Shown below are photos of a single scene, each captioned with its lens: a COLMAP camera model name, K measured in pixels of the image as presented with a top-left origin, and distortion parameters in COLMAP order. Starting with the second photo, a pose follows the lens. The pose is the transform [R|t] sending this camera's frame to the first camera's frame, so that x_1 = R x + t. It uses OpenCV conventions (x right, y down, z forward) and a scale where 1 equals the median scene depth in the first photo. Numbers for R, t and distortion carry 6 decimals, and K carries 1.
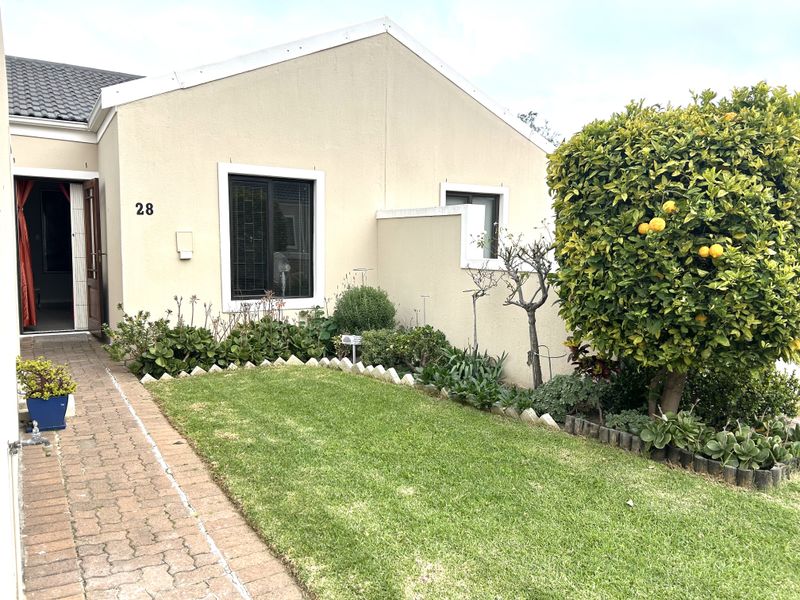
lens RADIAL K [[611.2, 0, 401.5], [0, 611.2, 298.2], [0, 0, 1]] dist [0.032009, -0.026044]
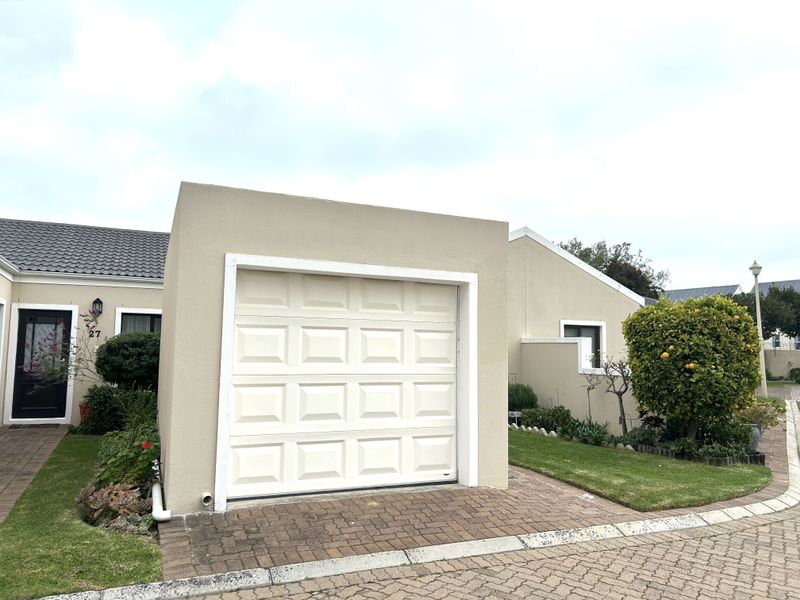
lens RADIAL K [[611.2, 0, 396.1], [0, 611.2, 298.5], [0, 0, 1]] dist [0.032009, -0.026044]
pose [[0.986565, -0.012437, -0.162892, -0.192991], [-0.016487, 0.984428, -0.175016, 0.081092], [0.162533, 0.175350, 0.970997, -1.225186]]
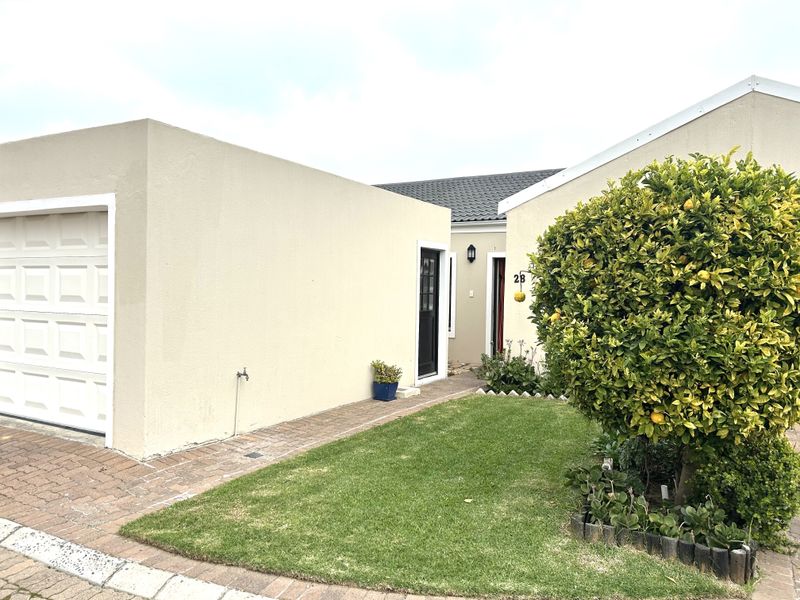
lens RADIAL K [[611.2, 0, 402.8], [0, 611.2, 306.2], [0, 0, 1]] dist [0.032009, -0.026044]
pose [[0.471646, 0.020711, -0.881545, 1.048056], [-0.085560, 0.996082, -0.022375, -0.037542], [0.877627, 0.085978, 0.471570, 0.133321]]
